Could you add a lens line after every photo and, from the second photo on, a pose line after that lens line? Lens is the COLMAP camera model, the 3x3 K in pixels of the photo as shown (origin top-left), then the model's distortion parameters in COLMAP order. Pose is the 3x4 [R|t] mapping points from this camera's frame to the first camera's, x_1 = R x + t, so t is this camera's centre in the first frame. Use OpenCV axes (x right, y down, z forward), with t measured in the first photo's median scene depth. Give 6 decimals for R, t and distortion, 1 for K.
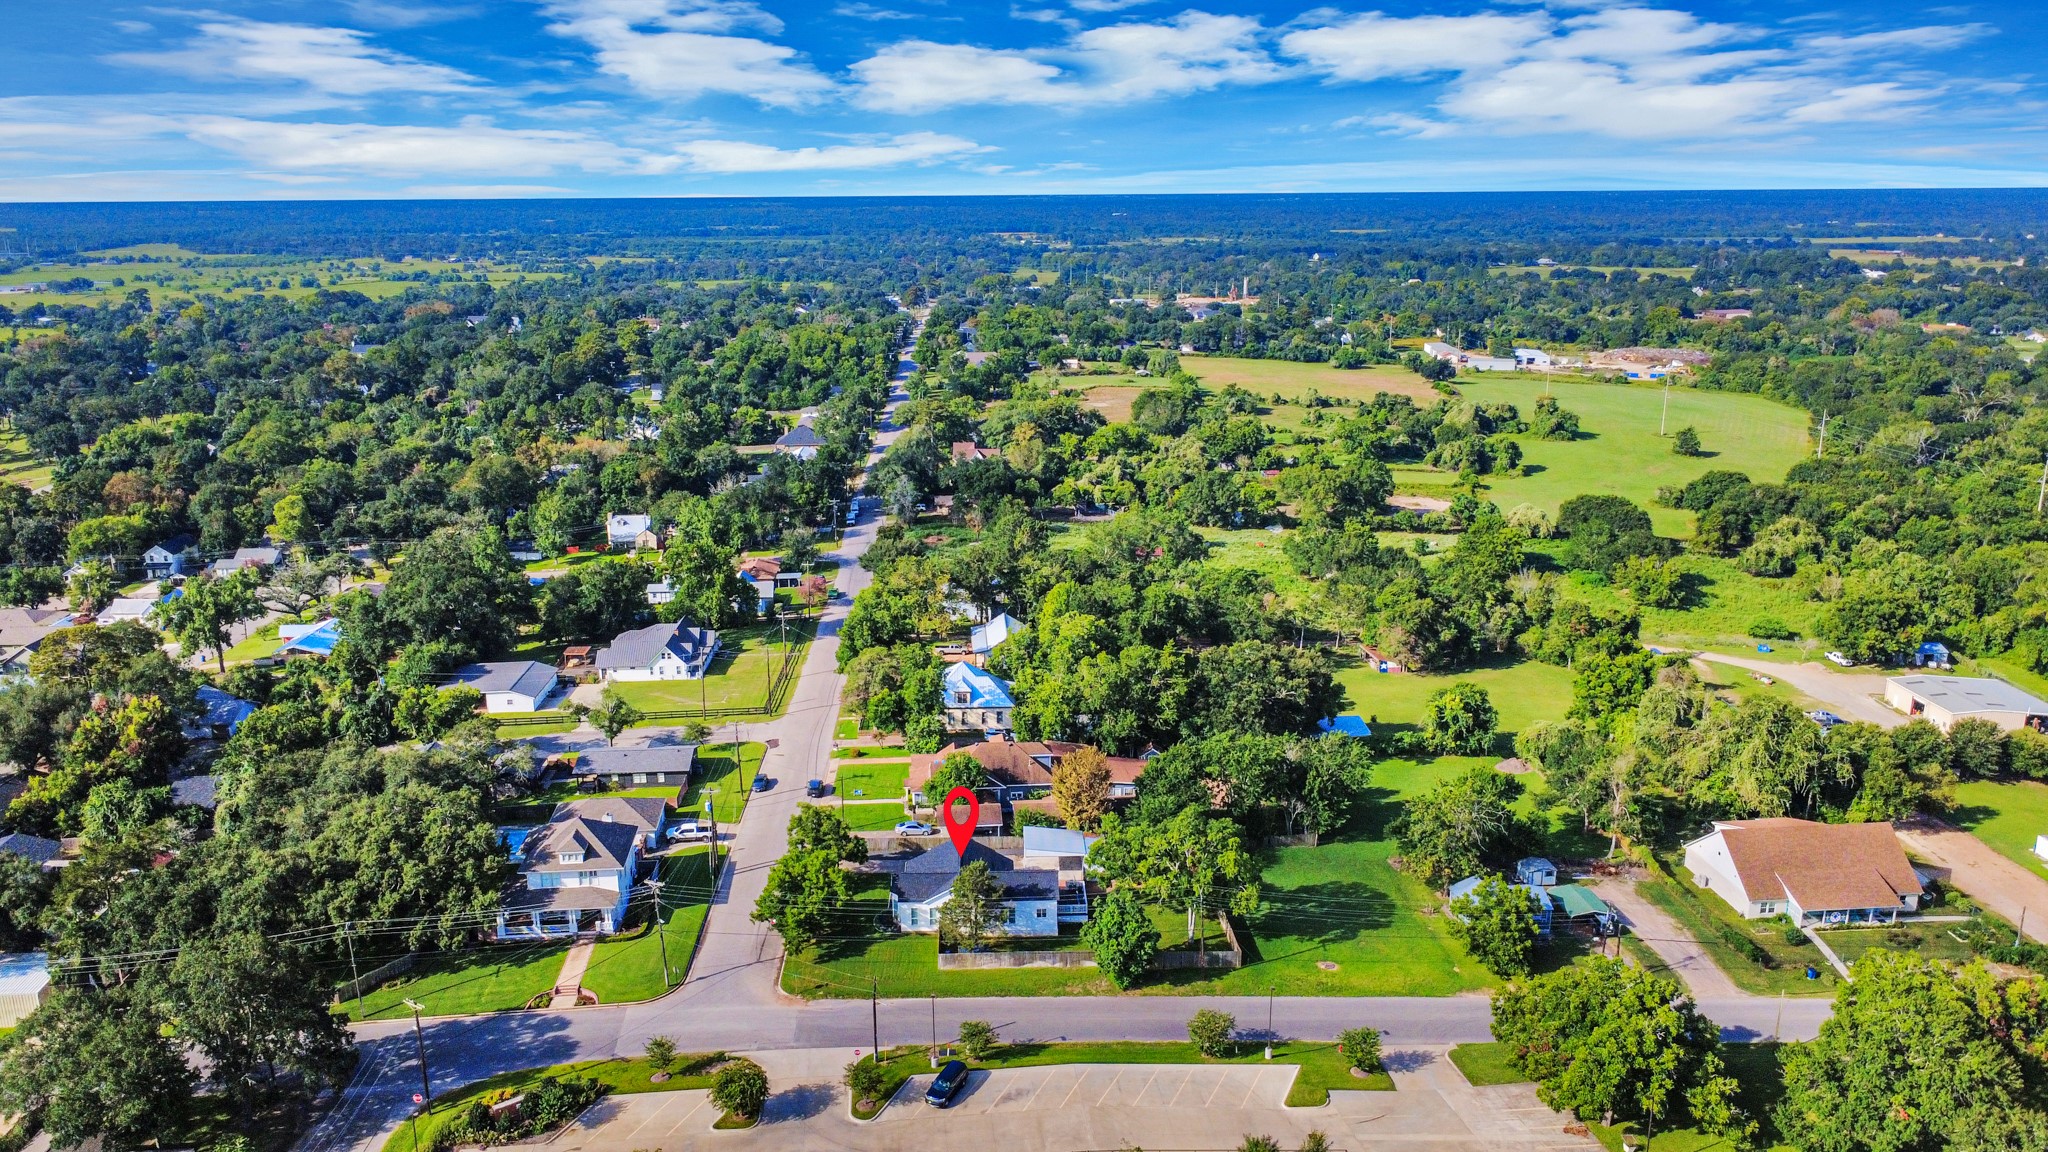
lens RADIAL K [[1483.5, 0, 1024.0], [0, 1483.5, 576.0], [0, 0, 1]] dist [0.000921, -0.001279]
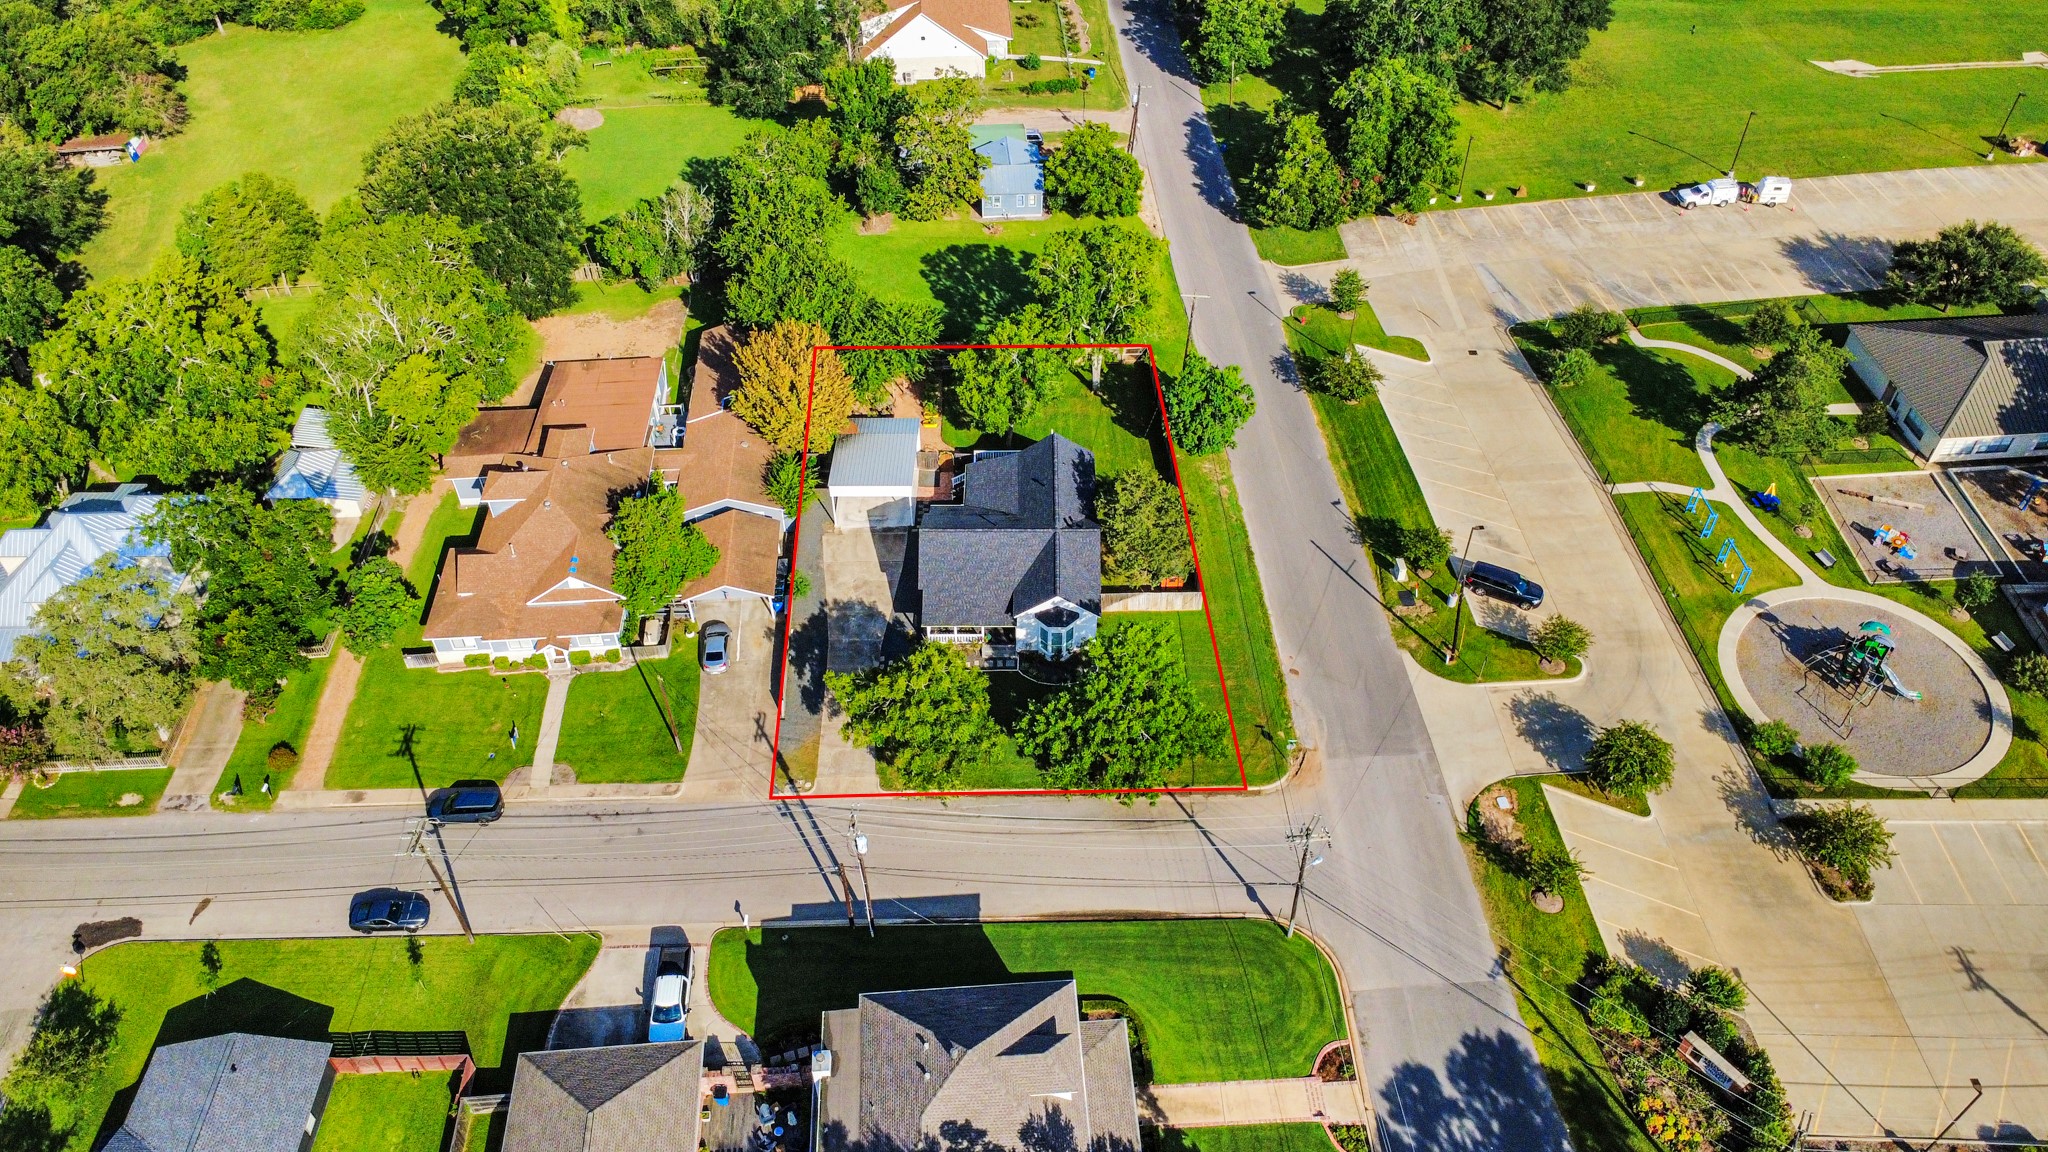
lens RADIAL K [[1483.5, 0, 1024.0], [0, 1483.5, 576.0], [0, 0, 1]] dist [0.000921, -0.001279]
pose [[0.029283, -0.697272, 0.716208, -0.508471], [0.261765, 0.696859, 0.667732, -0.215396], [-0.964687, 0.167925, 0.202928, 0.869148]]
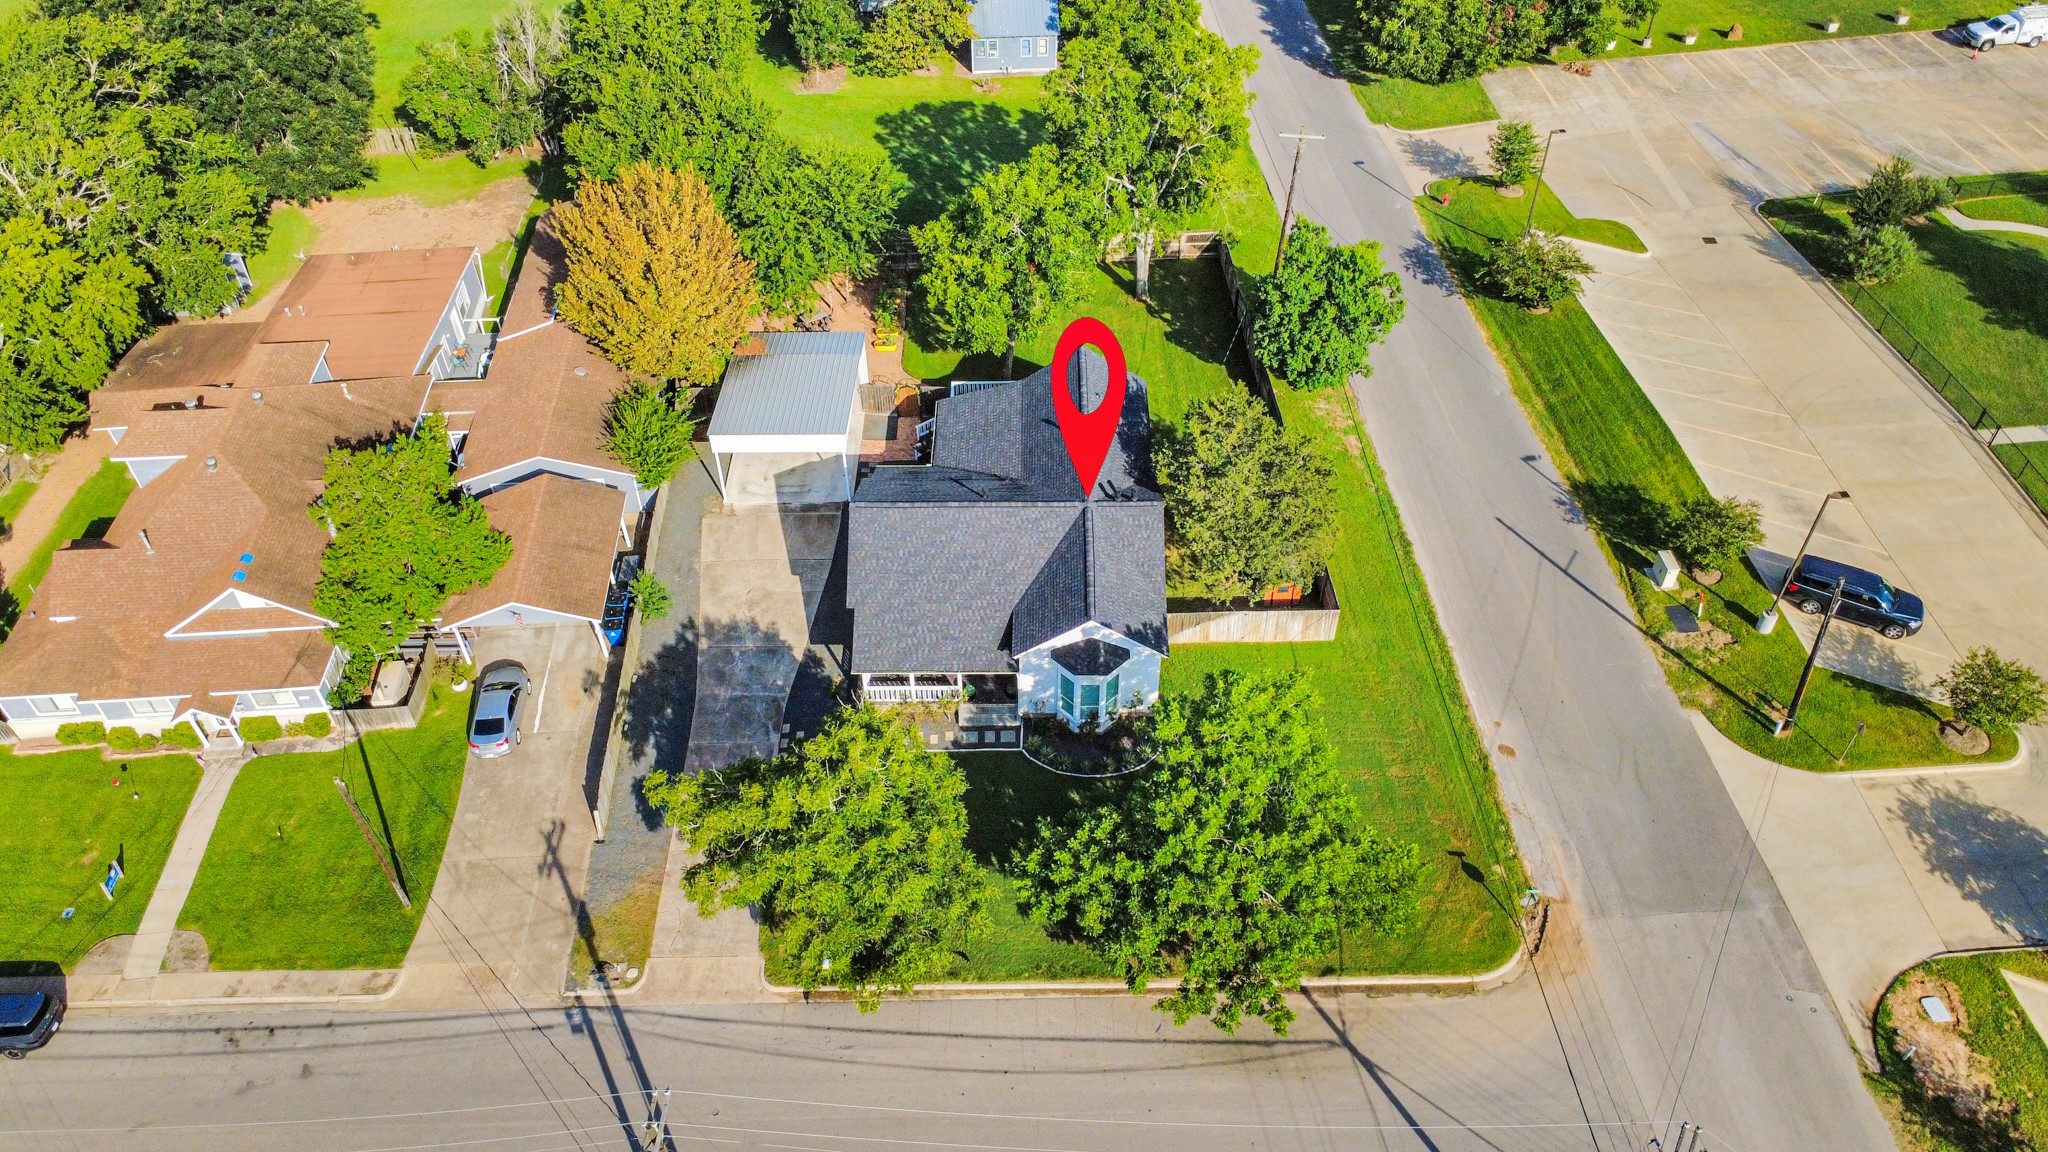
lens RADIAL K [[1488.5, 0, 1024.0], [0, 1488.5, 576.0], [0, 0, 1]] dist [0.004246, -0.000693]
pose [[0.031954, -0.697966, 0.715418, -0.316987], [0.269213, 0.695340, 0.666354, -0.039509], [-0.962550, 0.171307, 0.210120, 0.921741]]
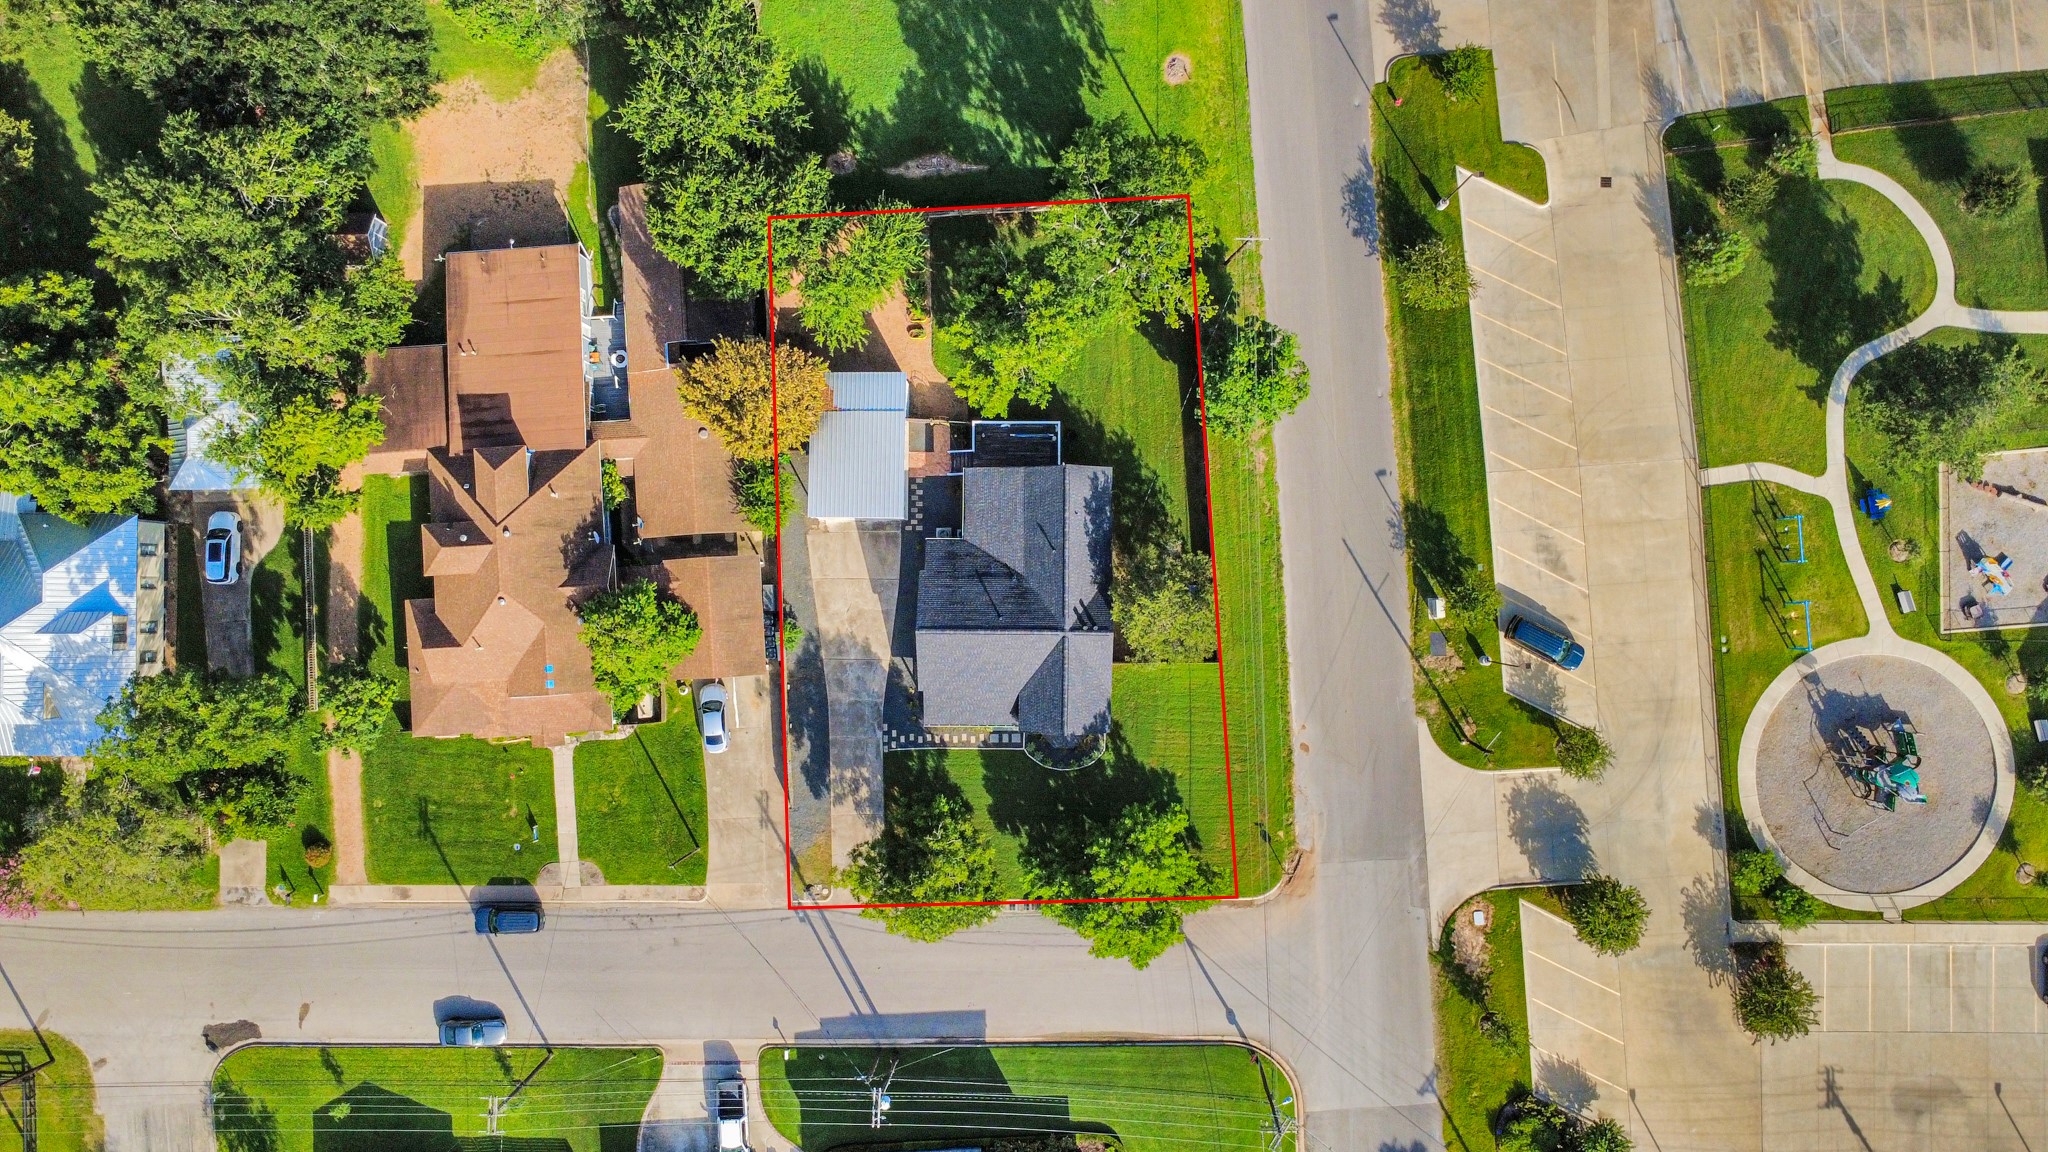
lens RADIAL K [[1483.5, 0, 1024.0], [0, 1483.5, 576.0], [0, 0, 1]] dist [0.000921, -0.001279]
pose [[0.032377, -0.999341, 0.016438, -0.031151], [0.267930, 0.024523, 0.963126, -0.364728], [-0.962894, -0.026779, 0.268547, 0.841736]]
